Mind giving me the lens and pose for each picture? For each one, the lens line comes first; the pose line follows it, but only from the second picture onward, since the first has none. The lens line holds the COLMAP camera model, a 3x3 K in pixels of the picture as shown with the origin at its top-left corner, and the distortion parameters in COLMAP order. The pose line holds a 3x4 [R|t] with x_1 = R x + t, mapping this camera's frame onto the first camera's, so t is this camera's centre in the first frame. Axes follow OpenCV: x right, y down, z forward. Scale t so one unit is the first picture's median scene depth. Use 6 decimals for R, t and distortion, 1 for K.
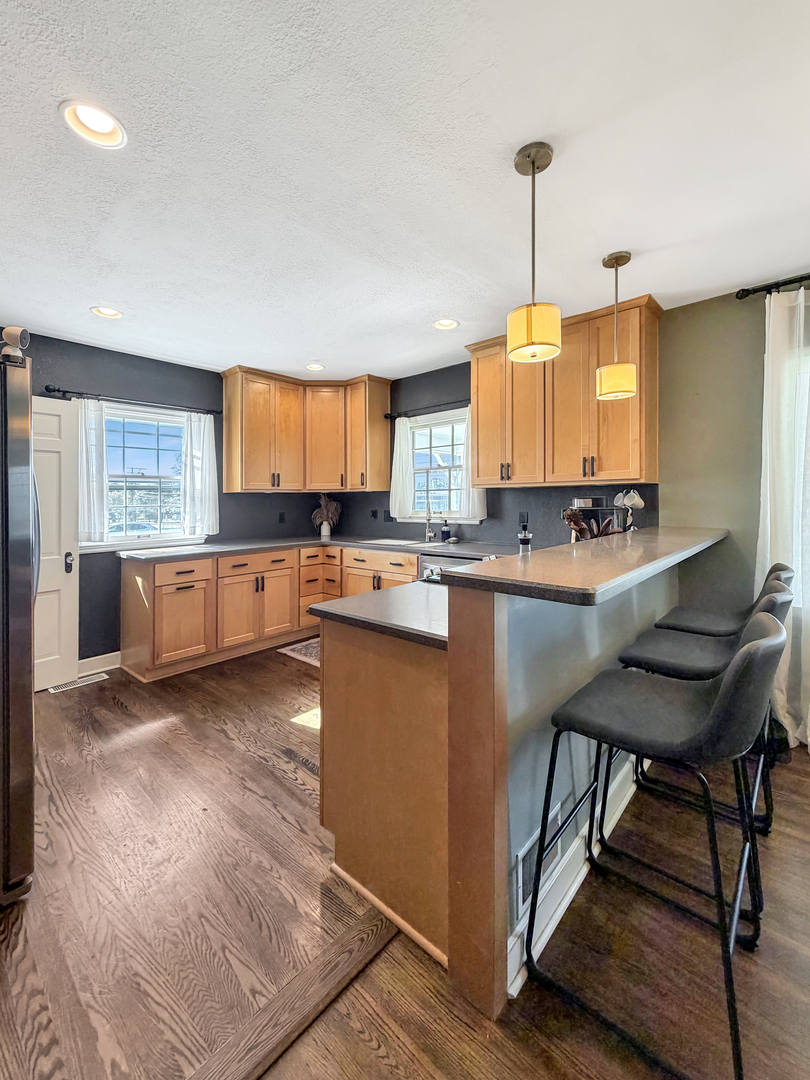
lens RADIAL K [[441.0, 0, 405.0], [0, 441.0, 540.0], [0, 0, 1]] dist [-0.004369, -0.000663]
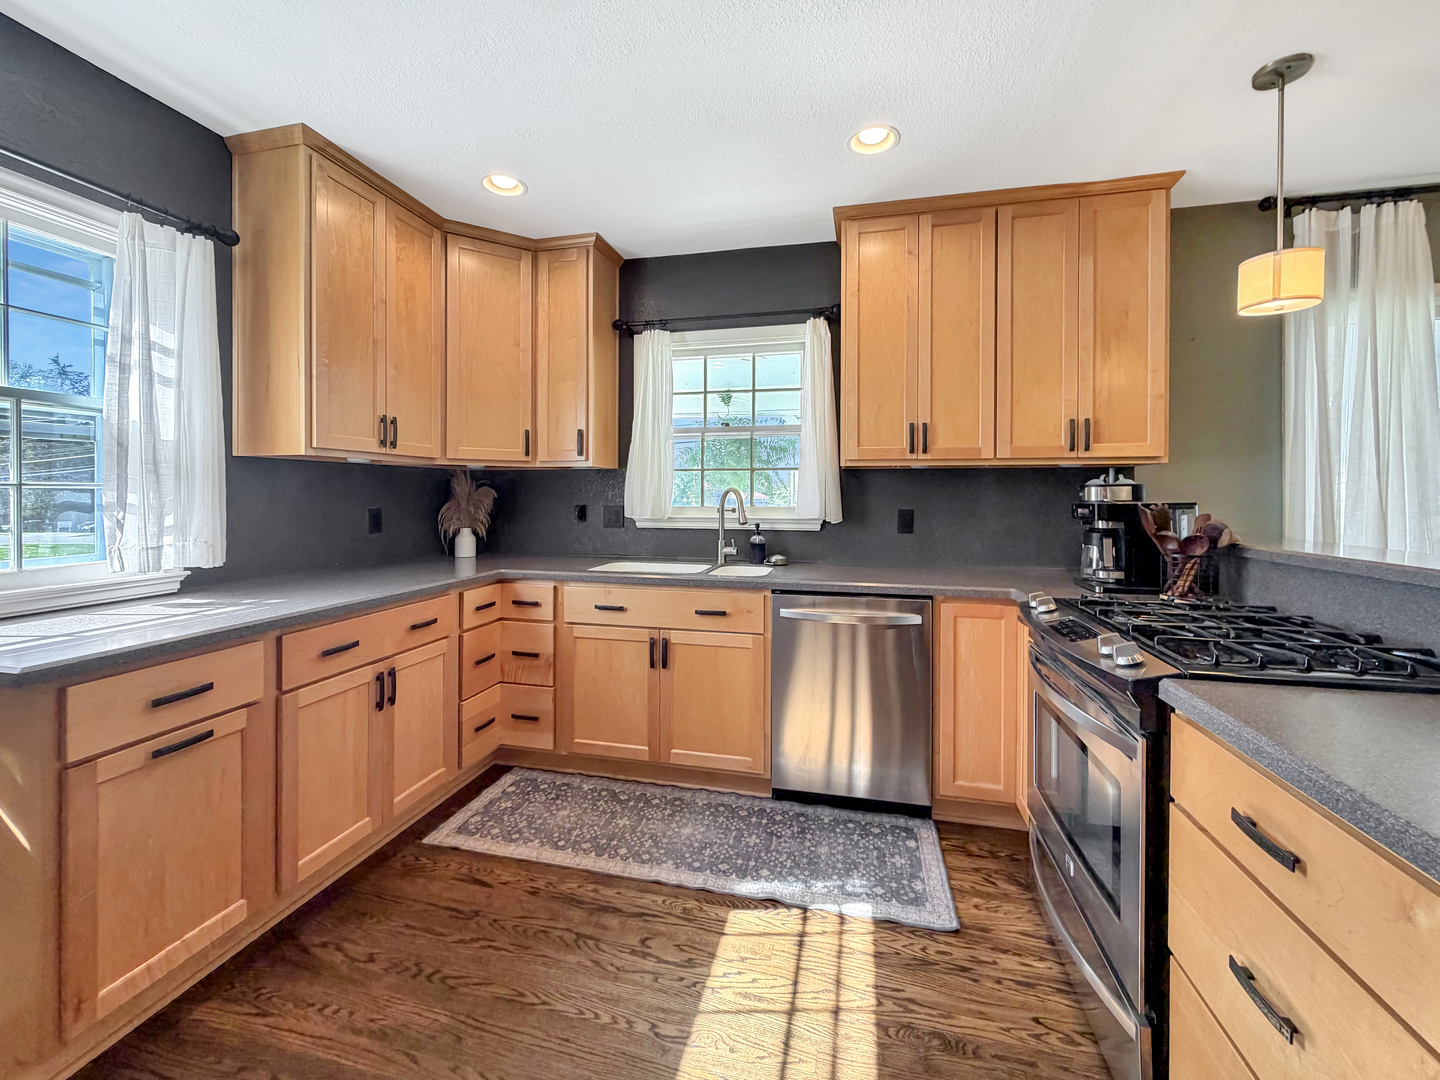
lens RADIAL K [[588.0, 0, 720.0], [0, 588.0, 540.0], [0, 0, 1]] dist [-0.004369, -0.000663]
pose [[0.882224, -0.019360, 0.470431, -0.288144], [0.026916, 0.999594, -0.009339, -0.018725], [-0.470060, 0.020901, 0.882387, 0.364908]]
